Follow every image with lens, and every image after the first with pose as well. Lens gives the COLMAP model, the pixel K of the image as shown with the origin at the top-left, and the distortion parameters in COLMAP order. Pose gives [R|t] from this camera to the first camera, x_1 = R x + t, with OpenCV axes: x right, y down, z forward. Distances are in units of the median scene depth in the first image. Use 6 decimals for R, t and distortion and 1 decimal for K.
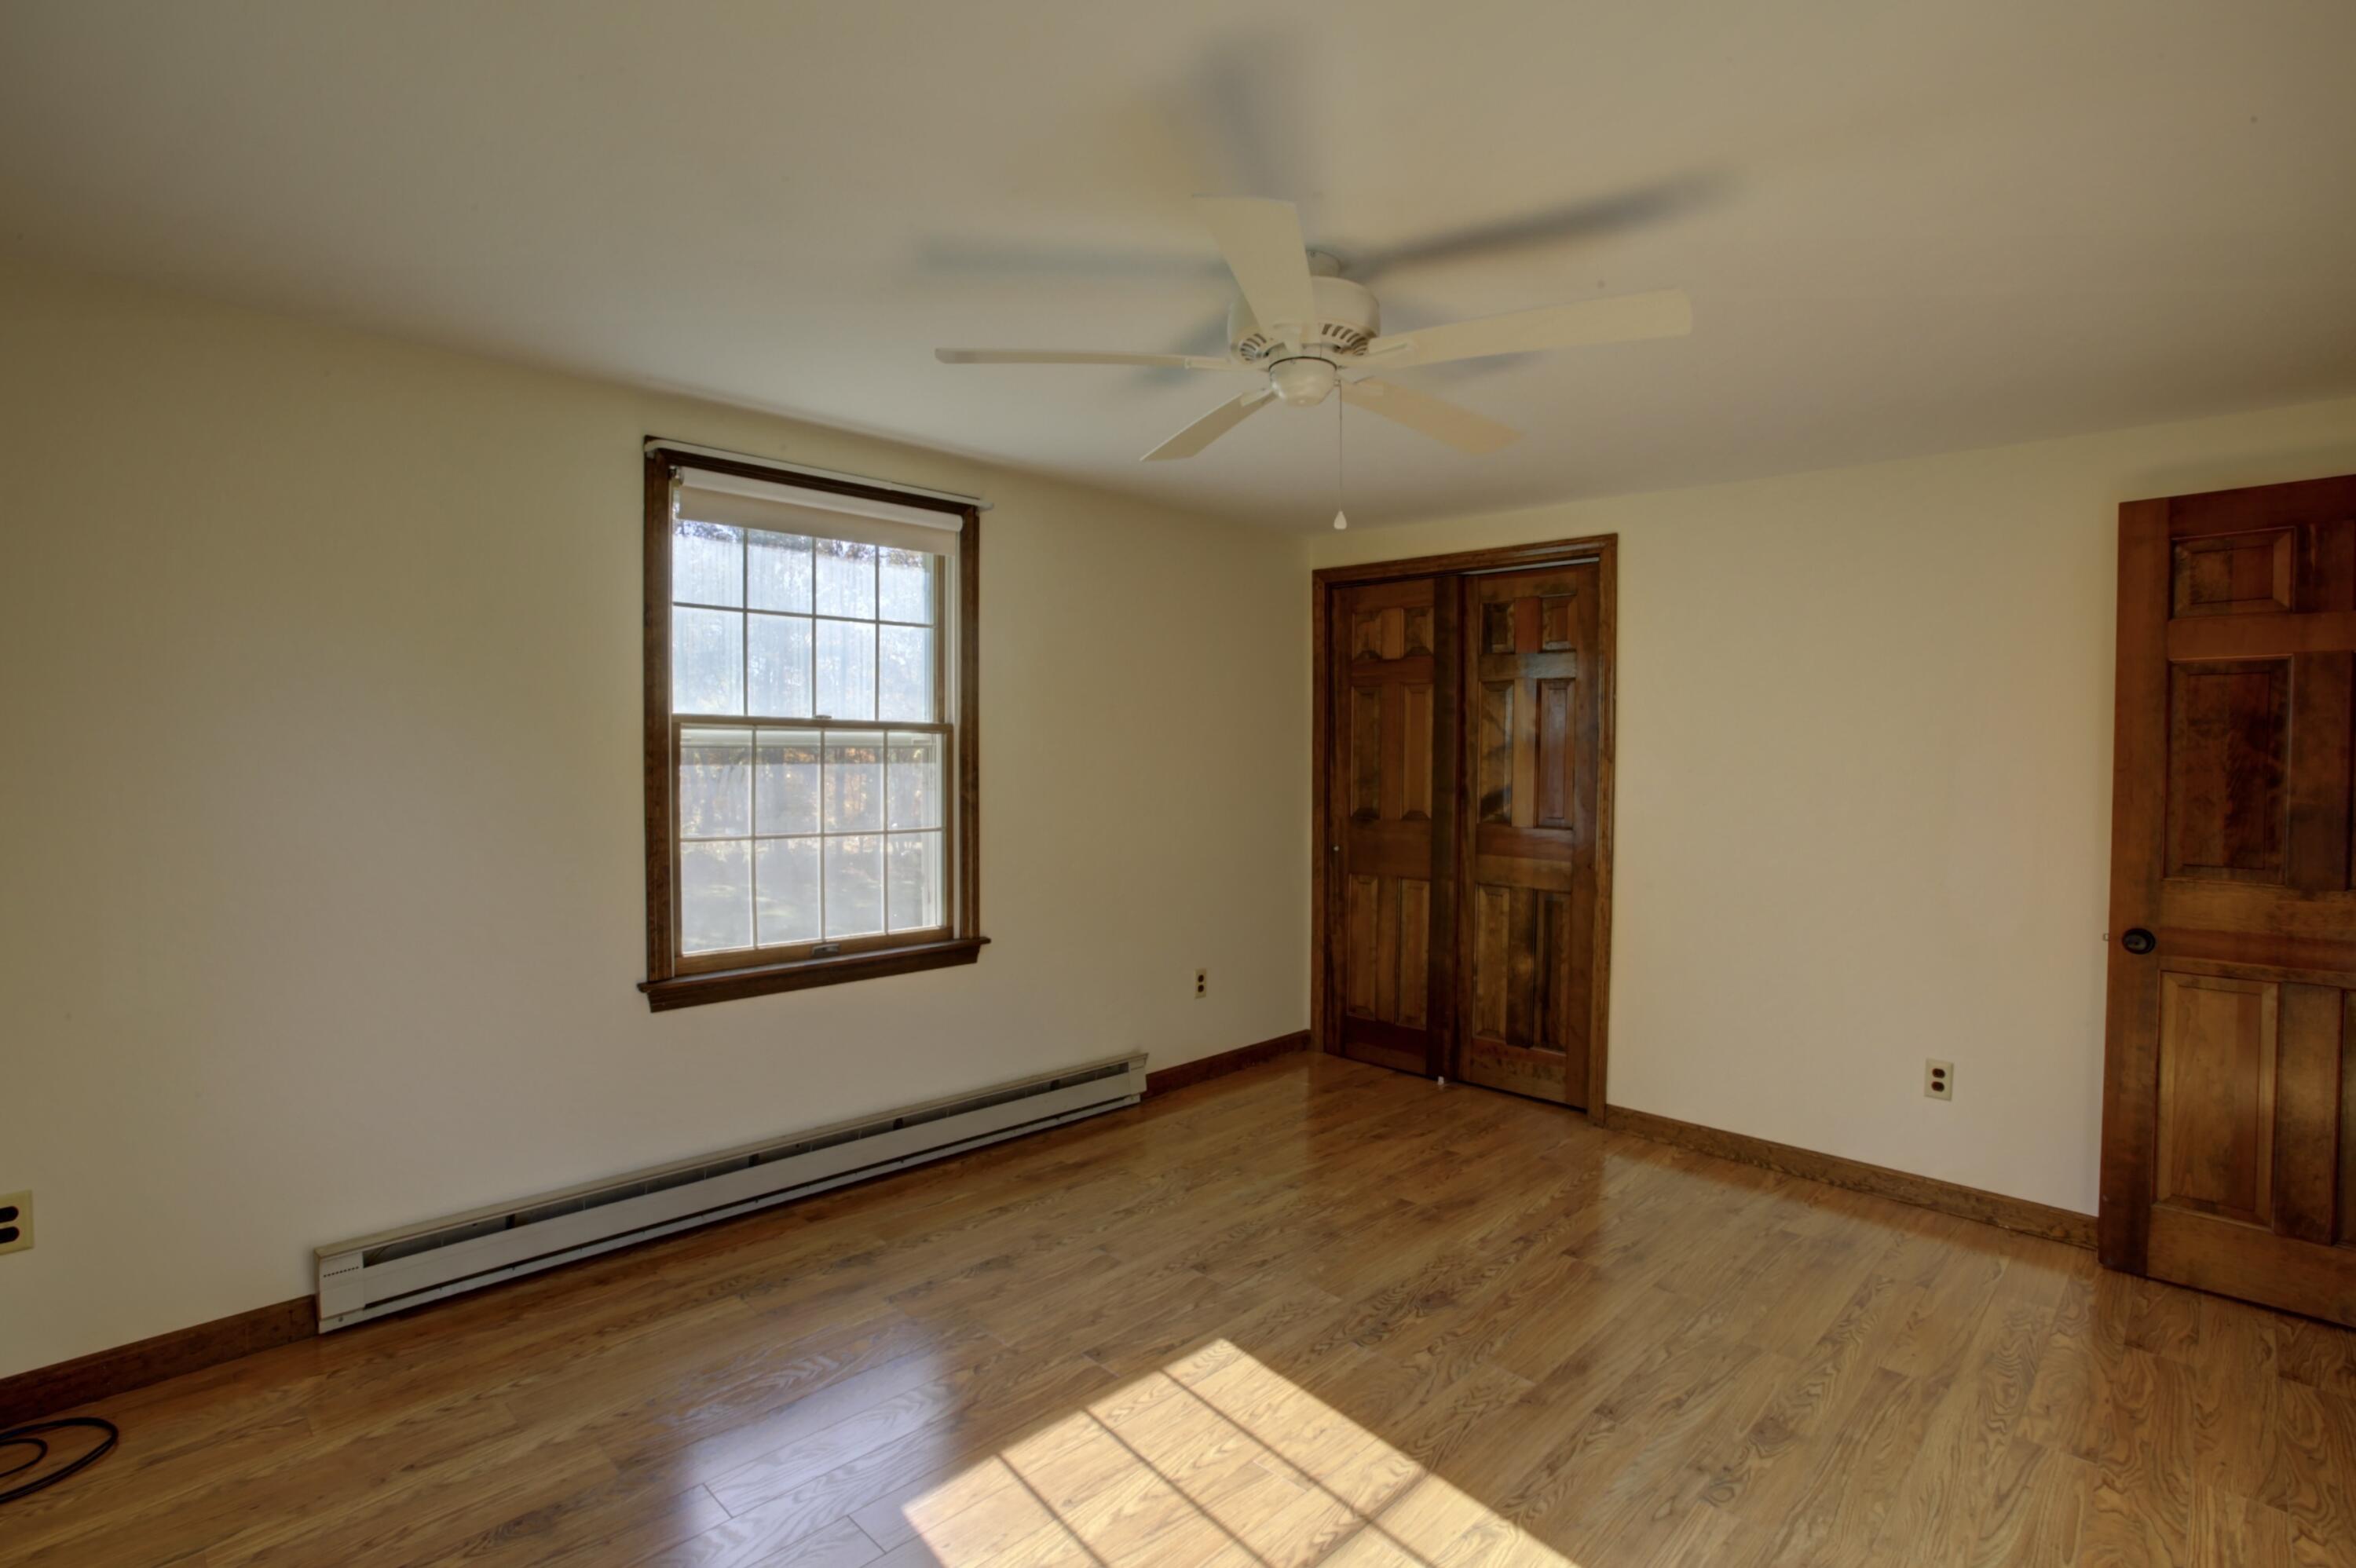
lens RADIAL K [[1126.5, 0, 1210.2], [0, 1126.5, 785.9], [0, 0, 1]] dist [-0.046196, 0.000784]
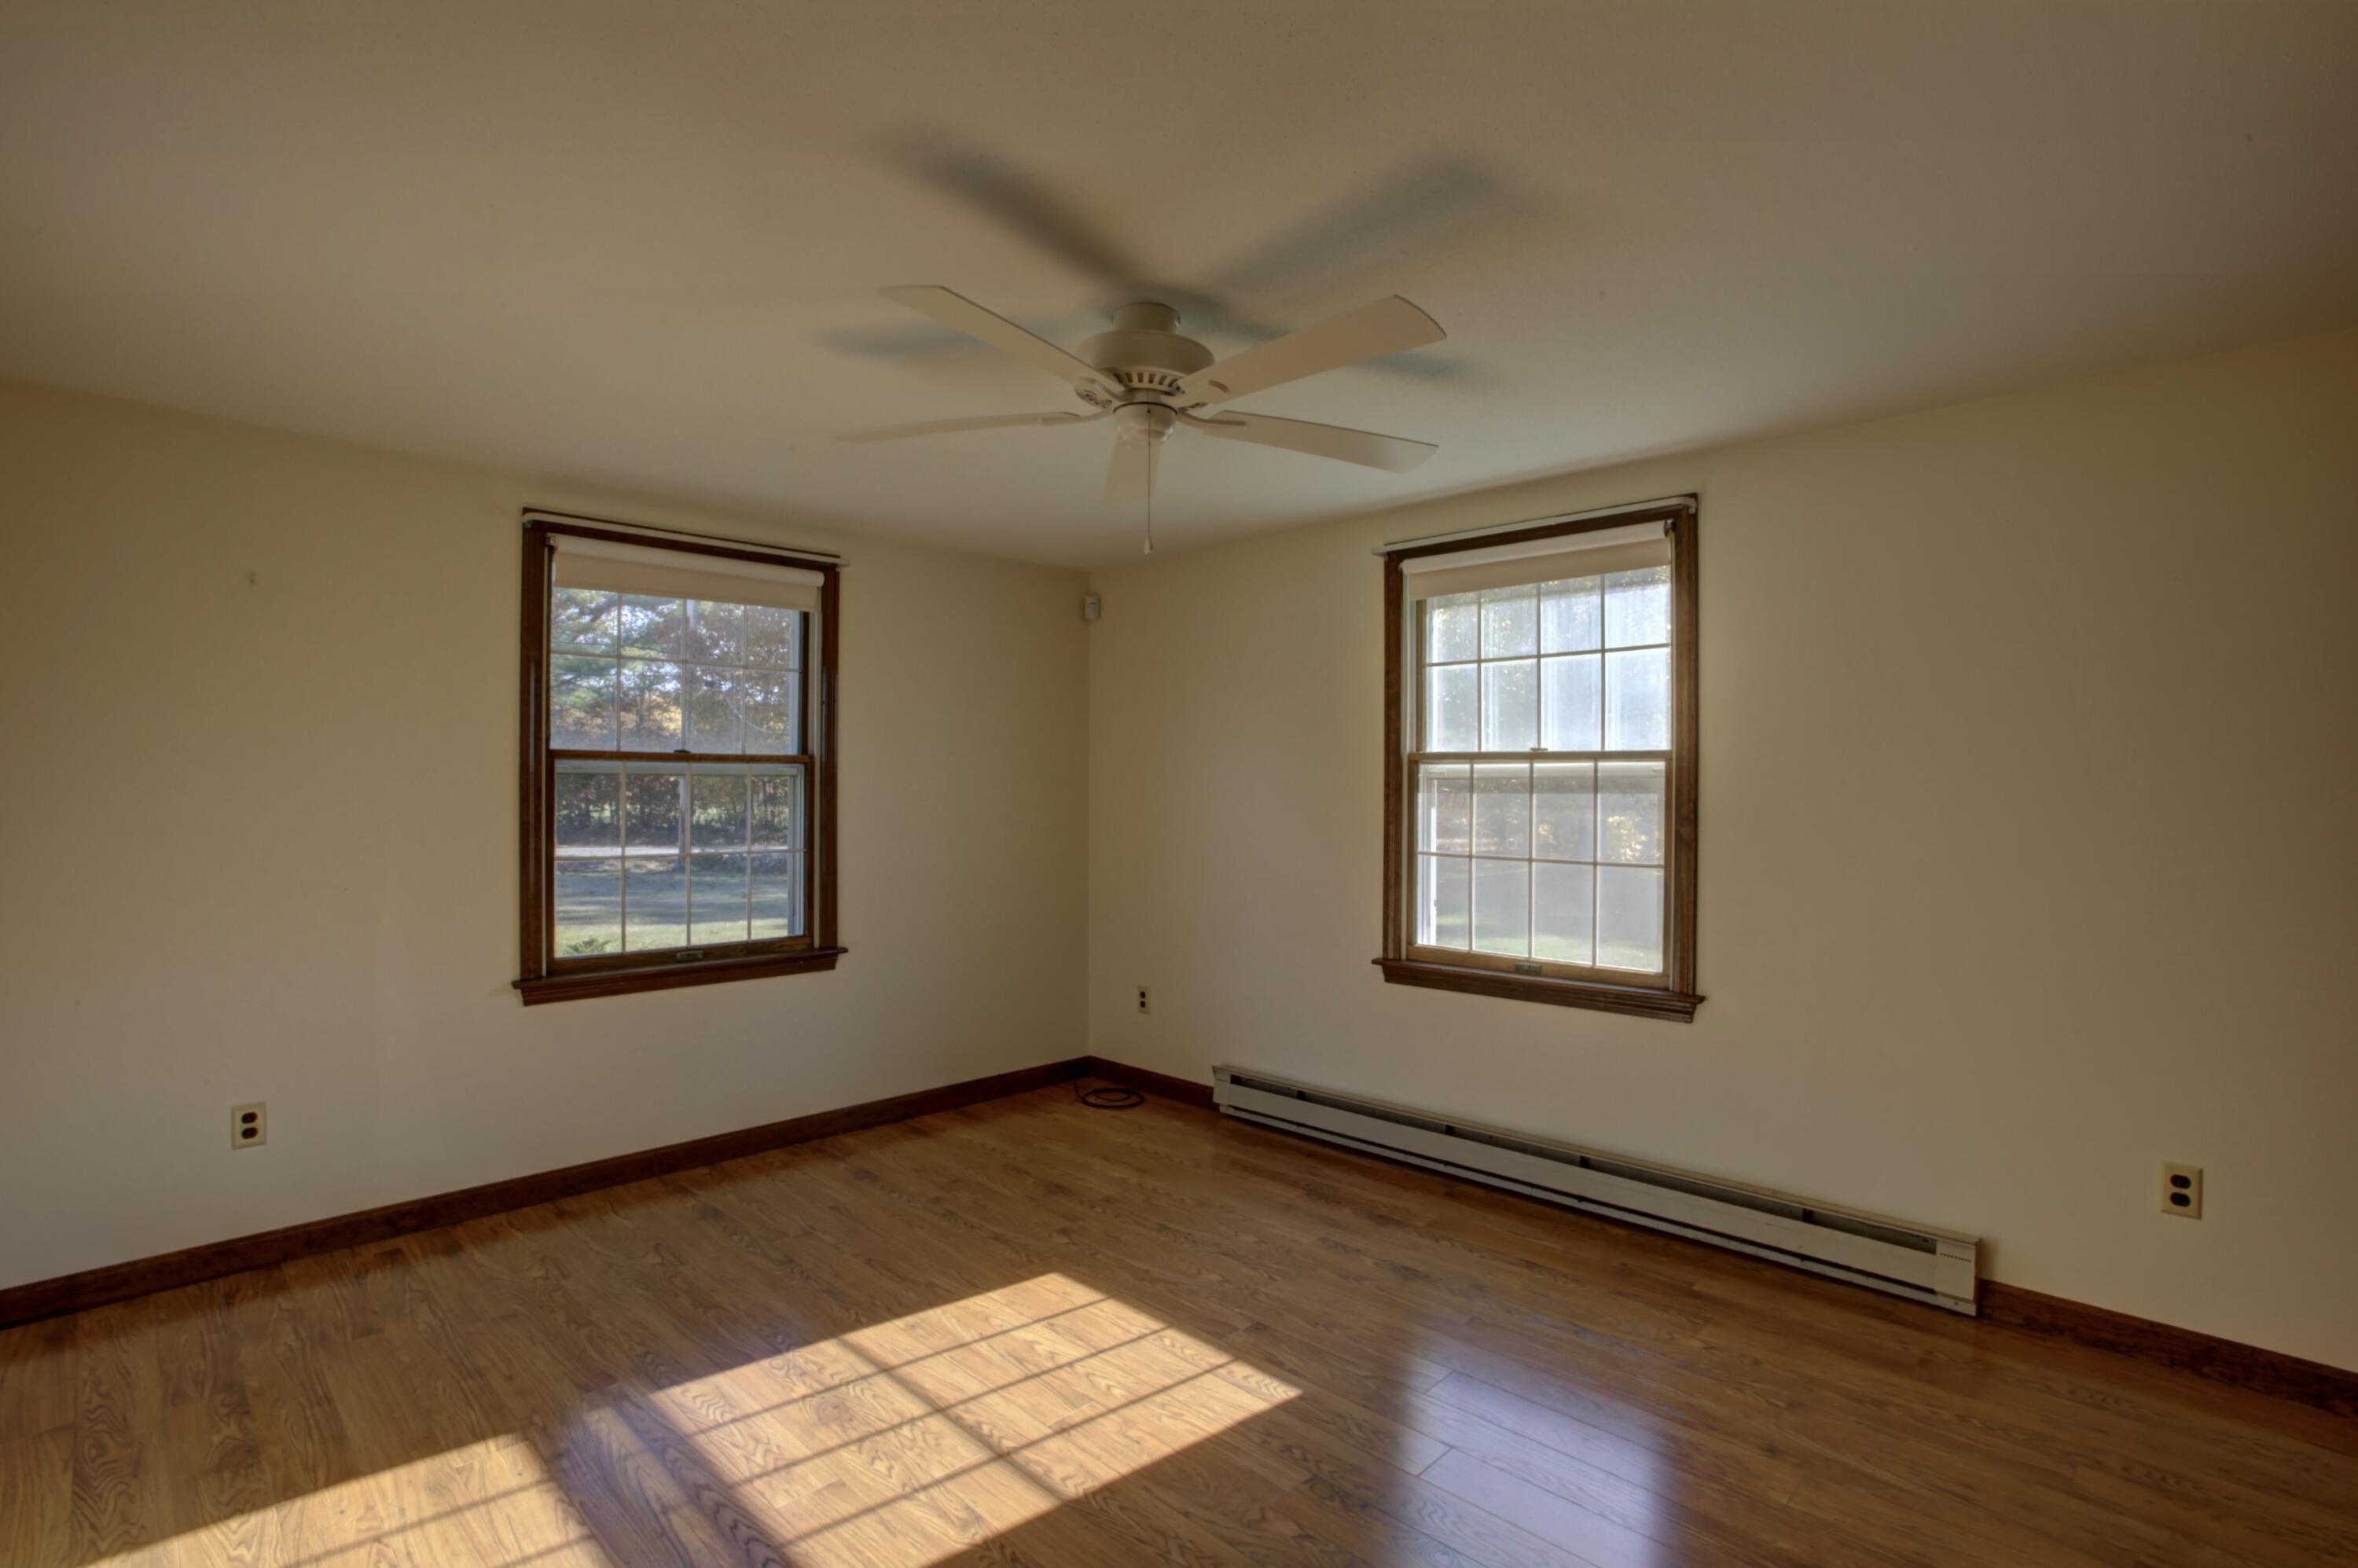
lens RADIAL K [[1154.9, 0, 1179.0], [0, 1154.9, 784.0], [0, 0, 1]] dist [-0.019860, 0.000593]
pose [[-0.017541, -0.005205, -0.999833, 0.675295], [-0.029576, 0.999552, -0.004685, -0.011919], [0.999409, 0.029489, -0.017687, 0.603736]]
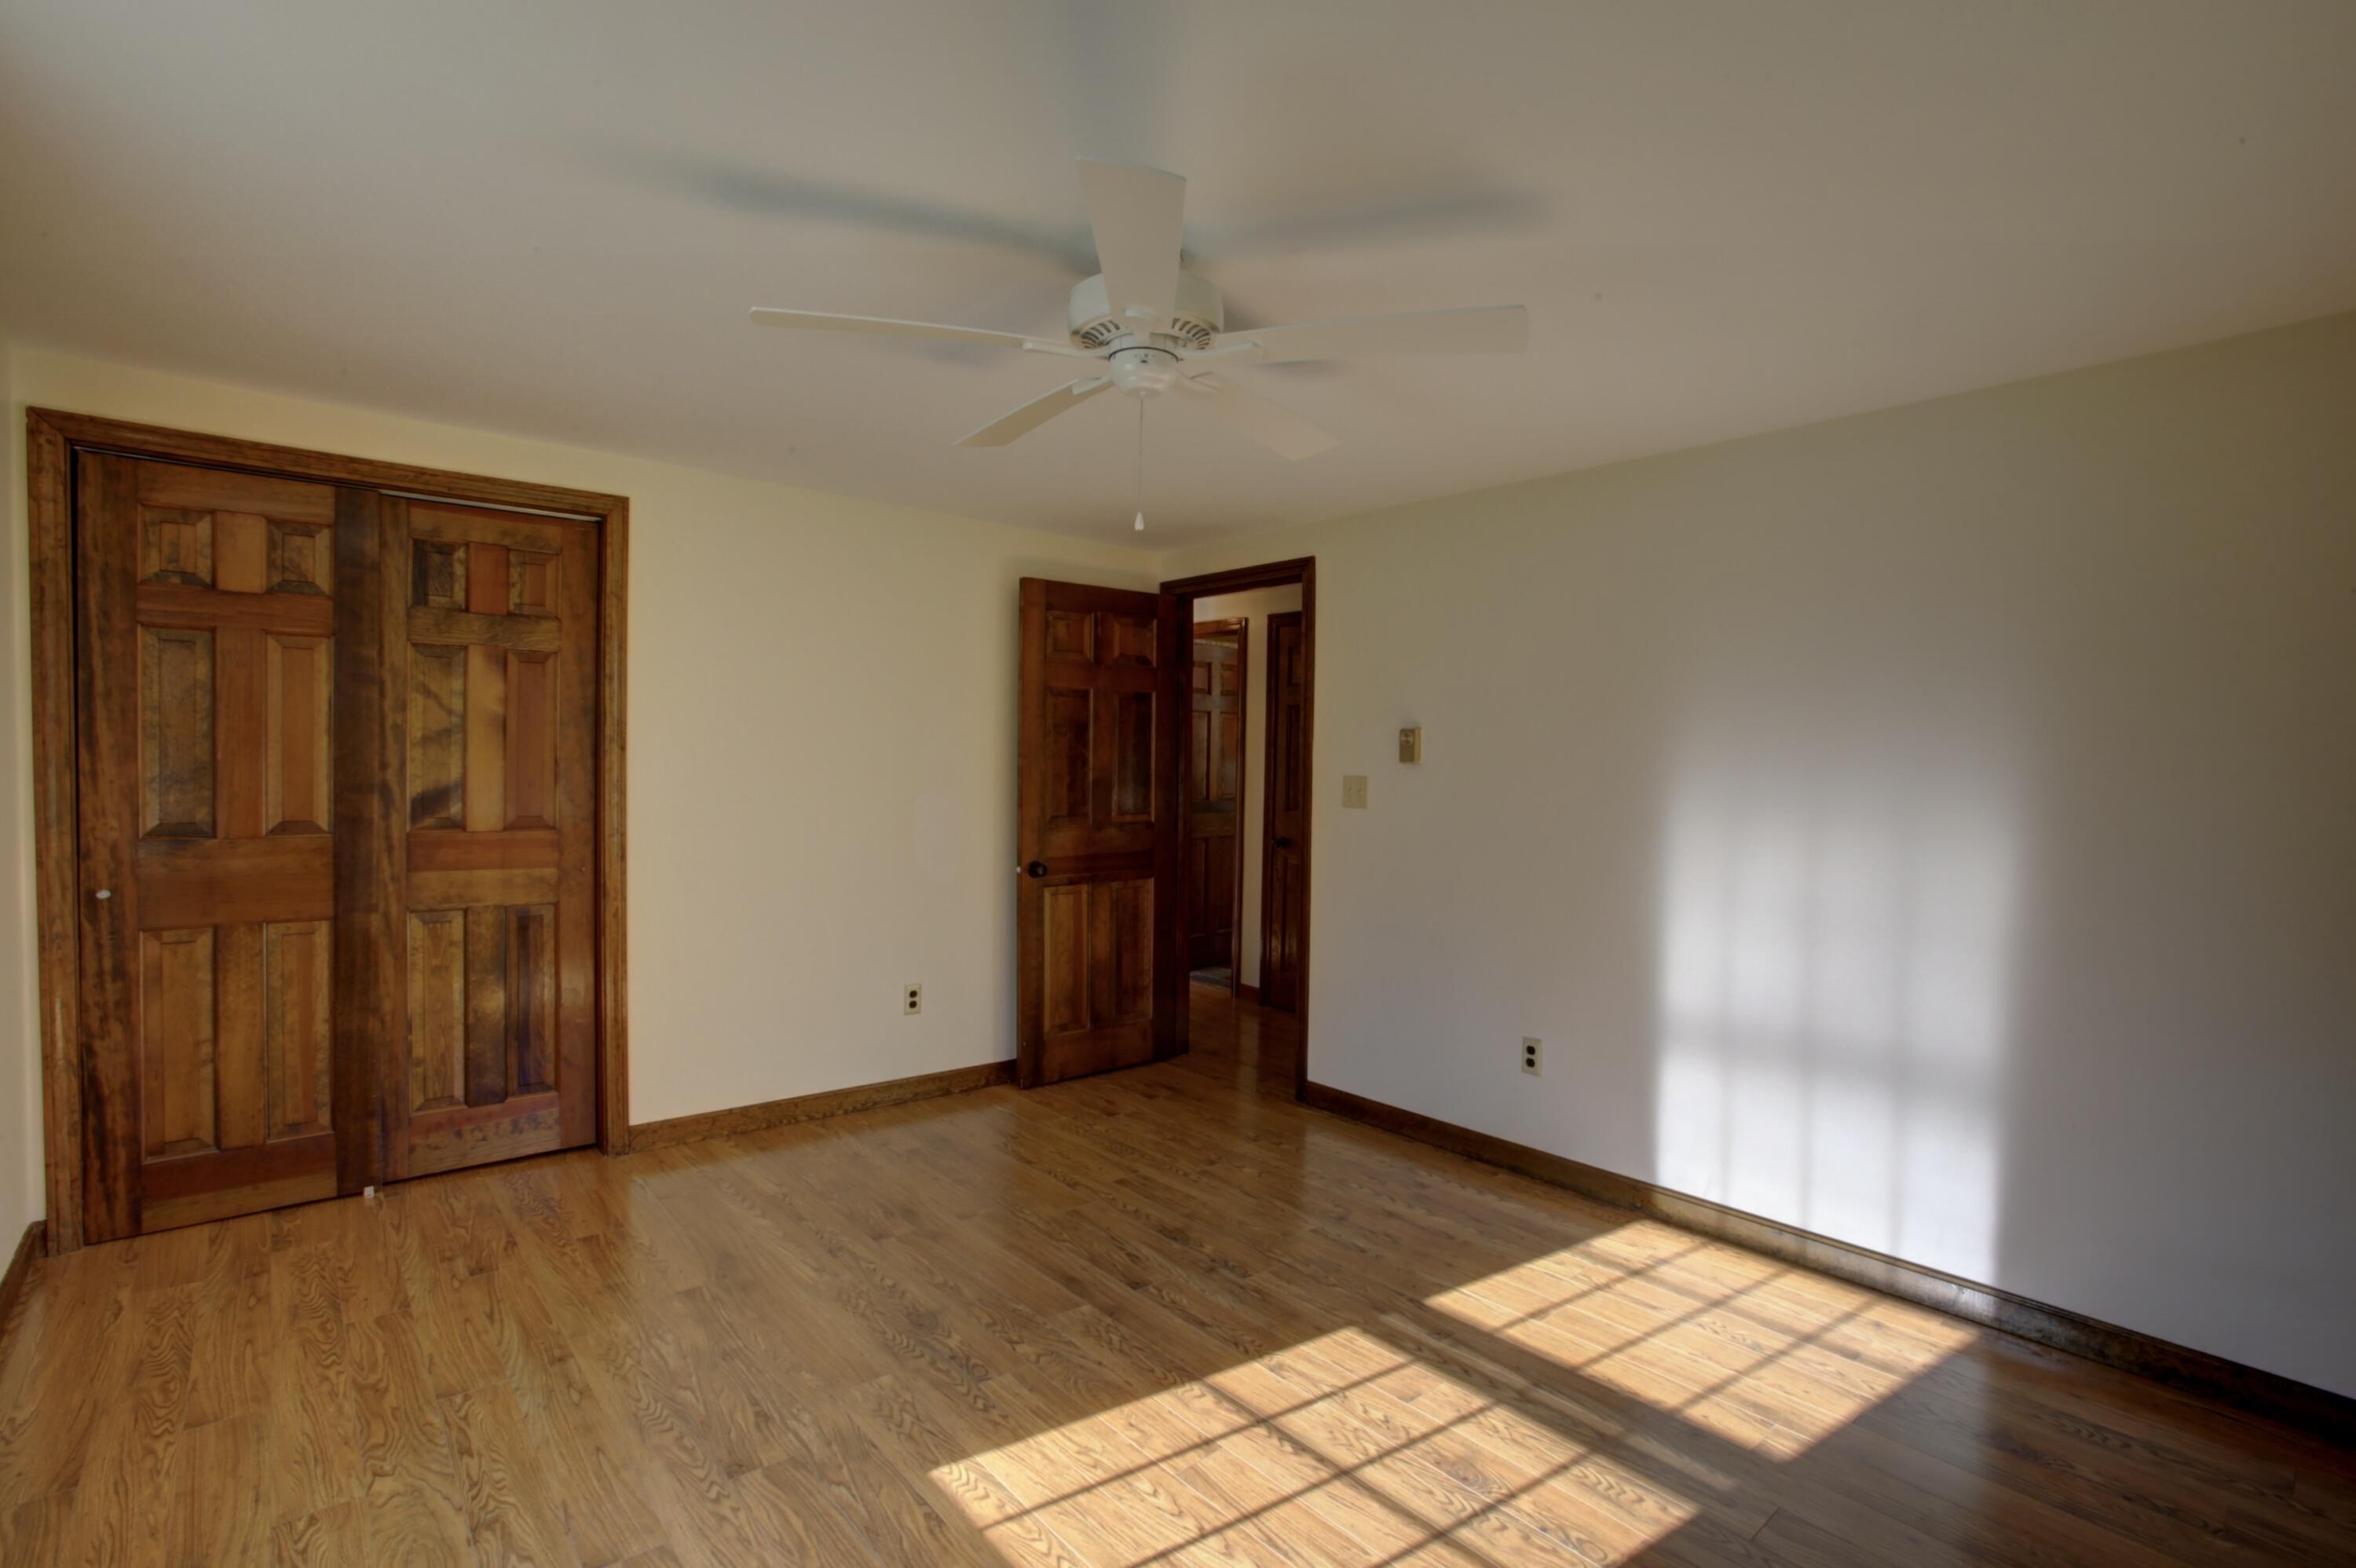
lens RADIAL K [[1102.6, 0, 1171.9], [0, 1102.6, 774.8], [0, 0, 1]] dist [-0.026905, 0.000367]
pose [[0.107925, -0.030108, 0.993703, -0.506405], [0.008537, 0.999533, 0.029358, -0.025333], [-0.994122, 0.005314, 0.108132, 0.494529]]
